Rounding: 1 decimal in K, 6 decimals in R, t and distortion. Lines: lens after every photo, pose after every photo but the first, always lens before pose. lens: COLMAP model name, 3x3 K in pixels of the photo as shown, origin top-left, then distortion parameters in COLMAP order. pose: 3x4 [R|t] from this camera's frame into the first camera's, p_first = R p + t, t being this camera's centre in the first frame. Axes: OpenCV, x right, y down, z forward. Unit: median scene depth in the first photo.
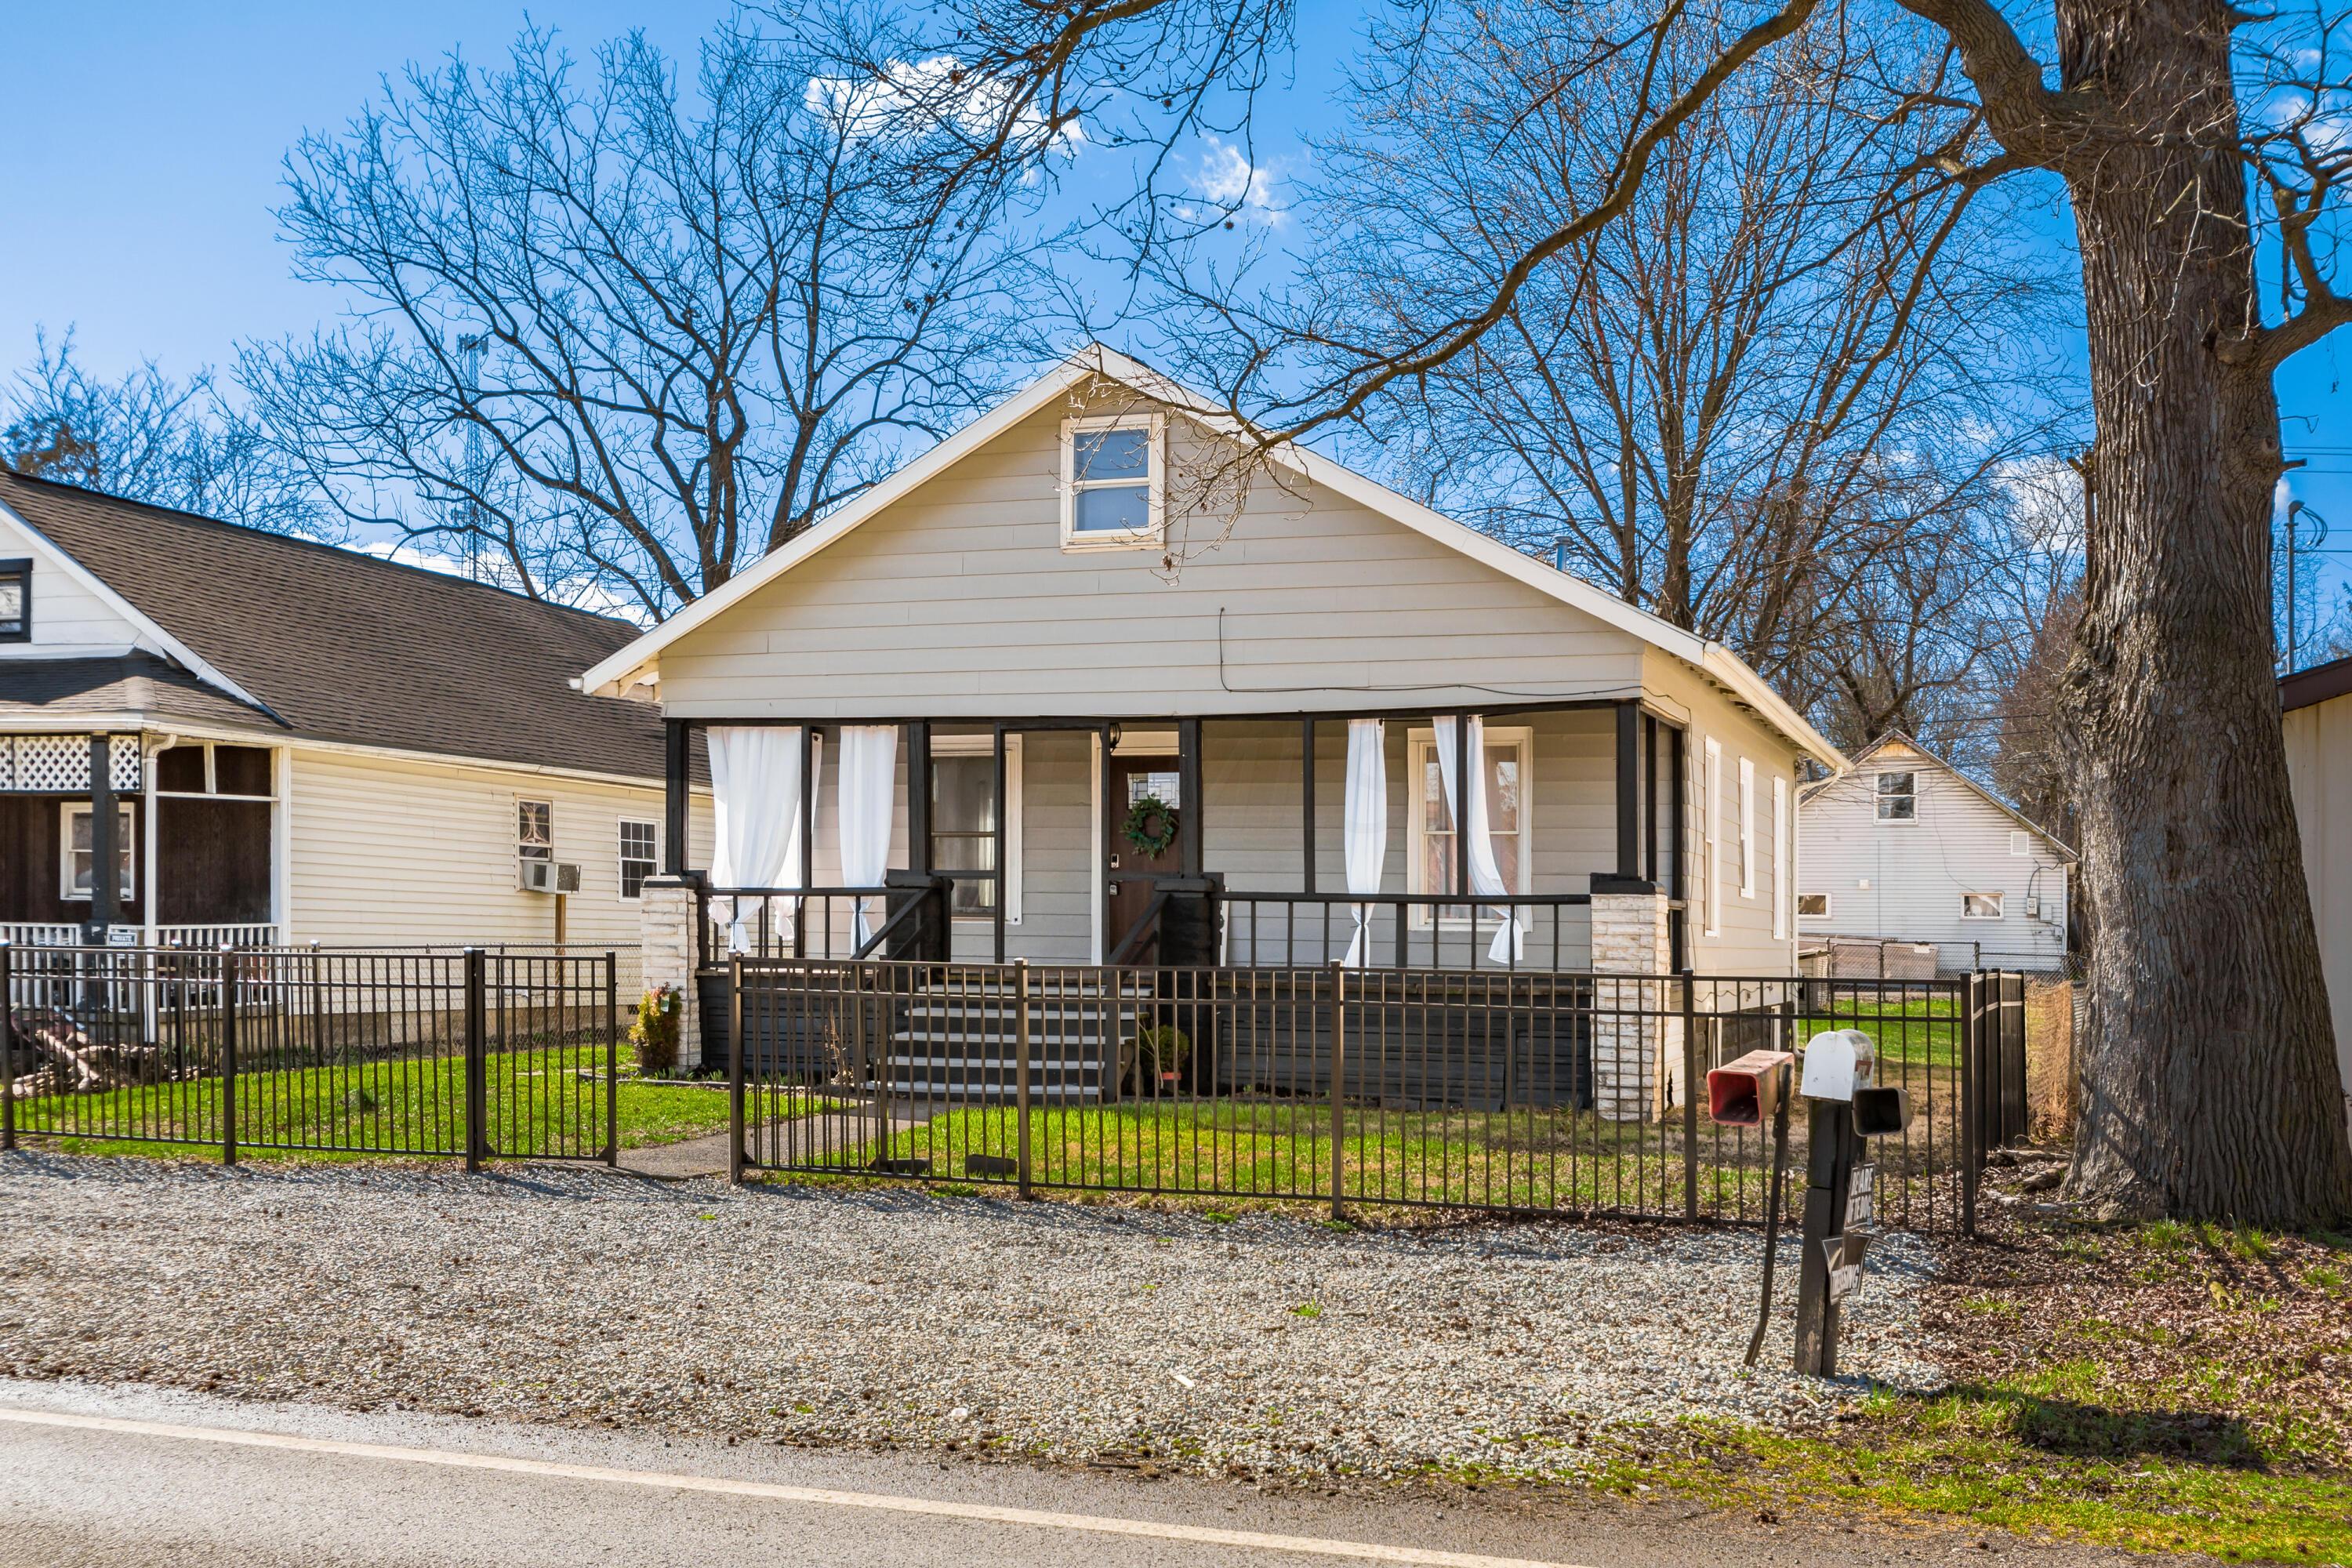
lens RADIAL K [[2432.0, 0, 1185.6], [0, 2432.0, 891.3], [0, 0, 1]] dist [0.018814, 0.017157]
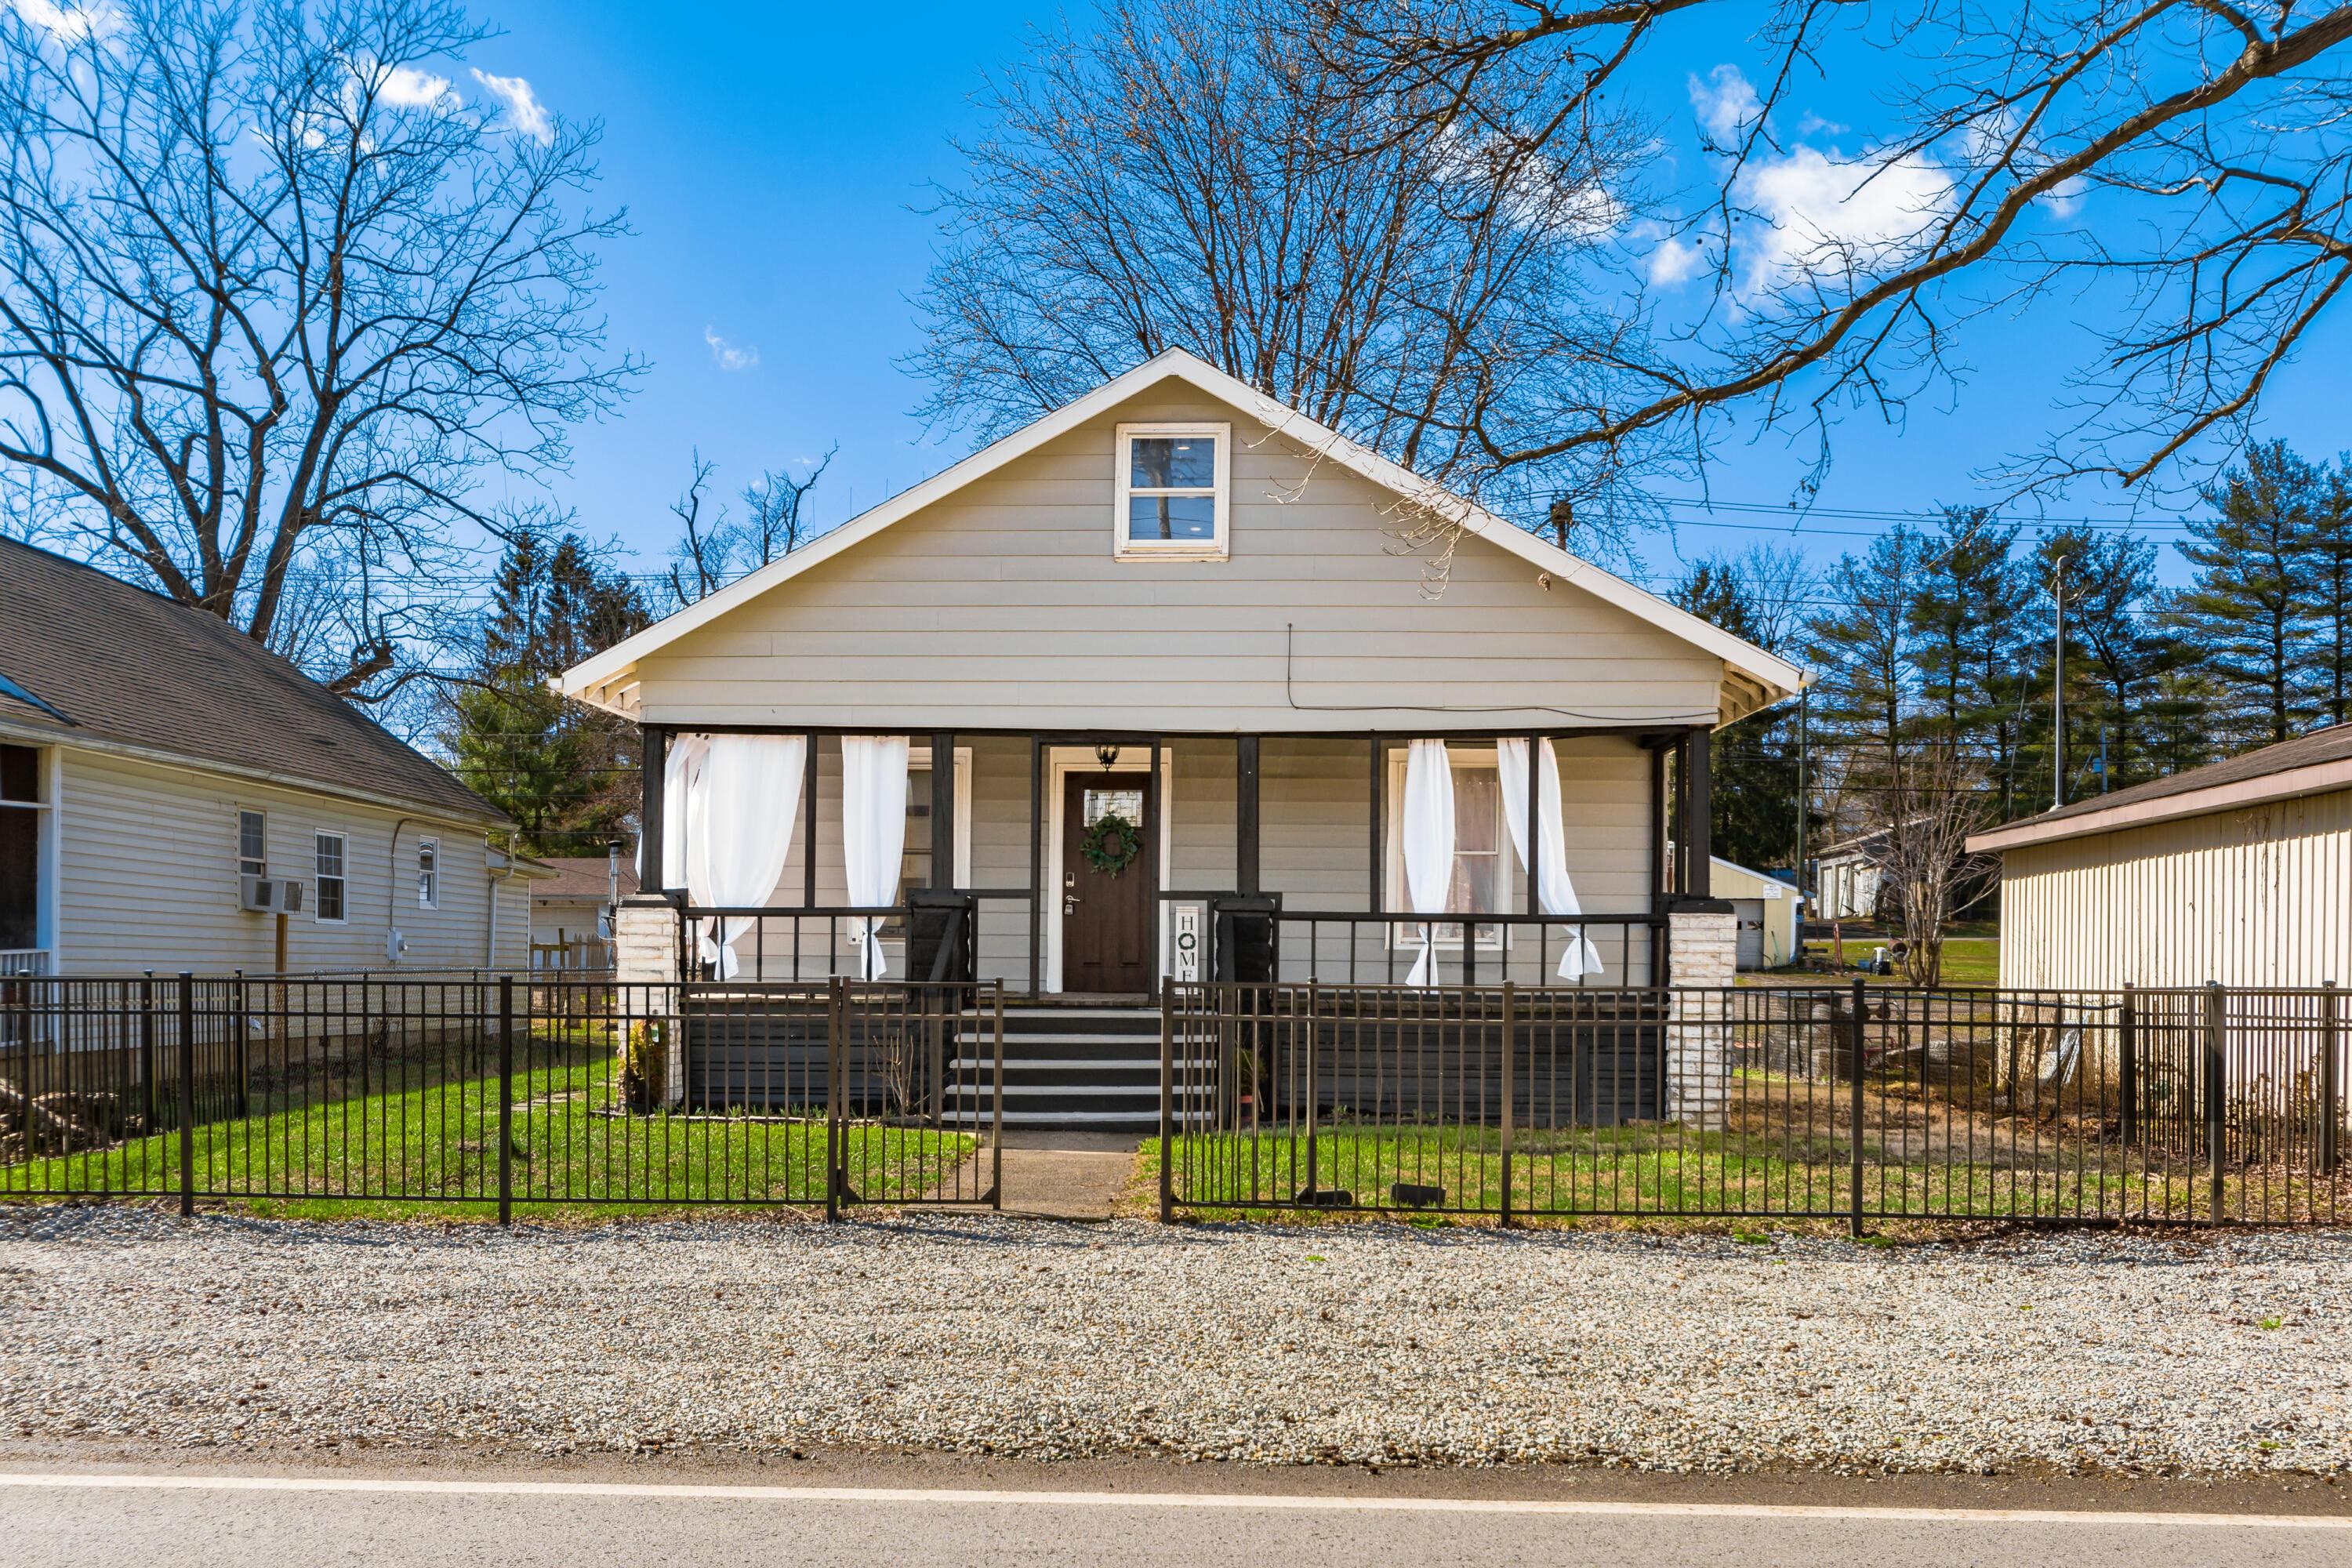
lens RADIAL K [[2424.8, 0, 1174.7], [0, 2424.8, 931.9], [0, 0, 1]] dist [0.005135, -0.014266]
pose [[0.960480, -0.003279, 0.278329, -0.289776], [0.000737, 0.999957, 0.009238, -0.000621], [-0.278348, -0.008668, 0.960441, 0.065234]]
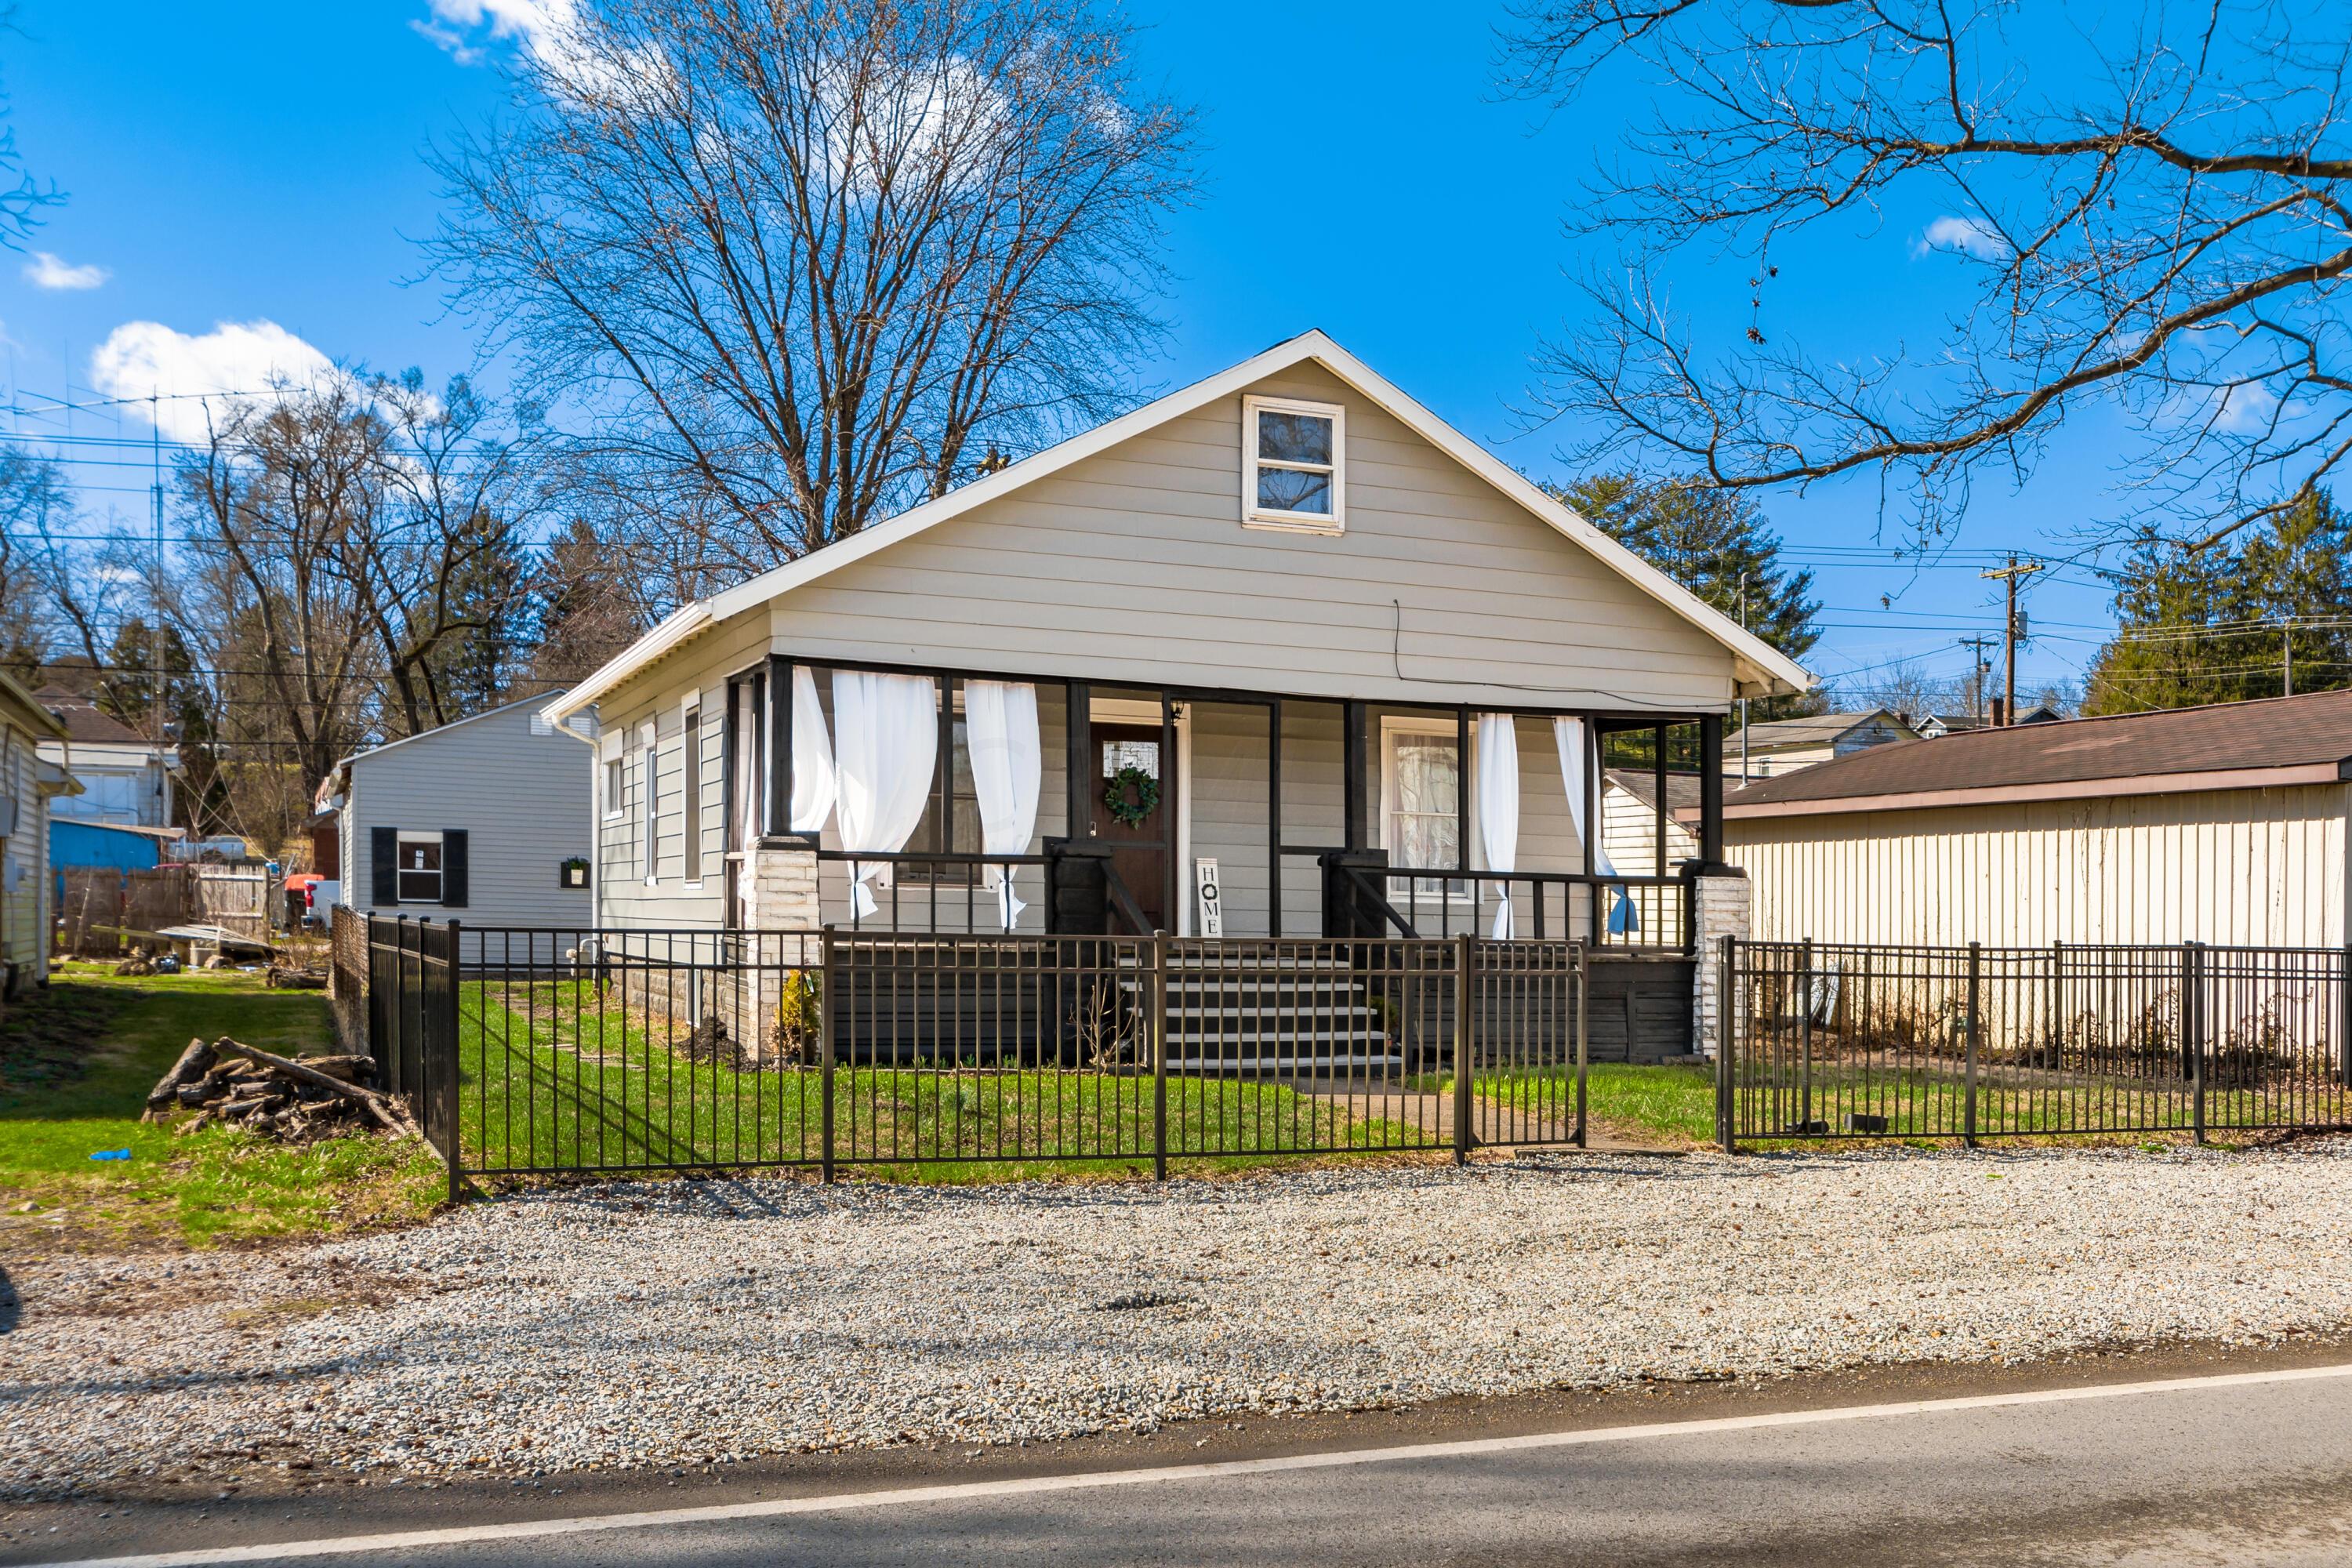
lens RADIAL K [[2492.7, 0, 1360.9], [0, 2492.7, 889.1], [0, 0, 1]] dist [0.015179, 0.006296]
pose [[0.708095, 0.006388, 0.706088, -0.732312], [-0.023558, 0.999616, 0.014581, -0.005990], [-0.705724, -0.026959, 0.707974, 0.231673]]
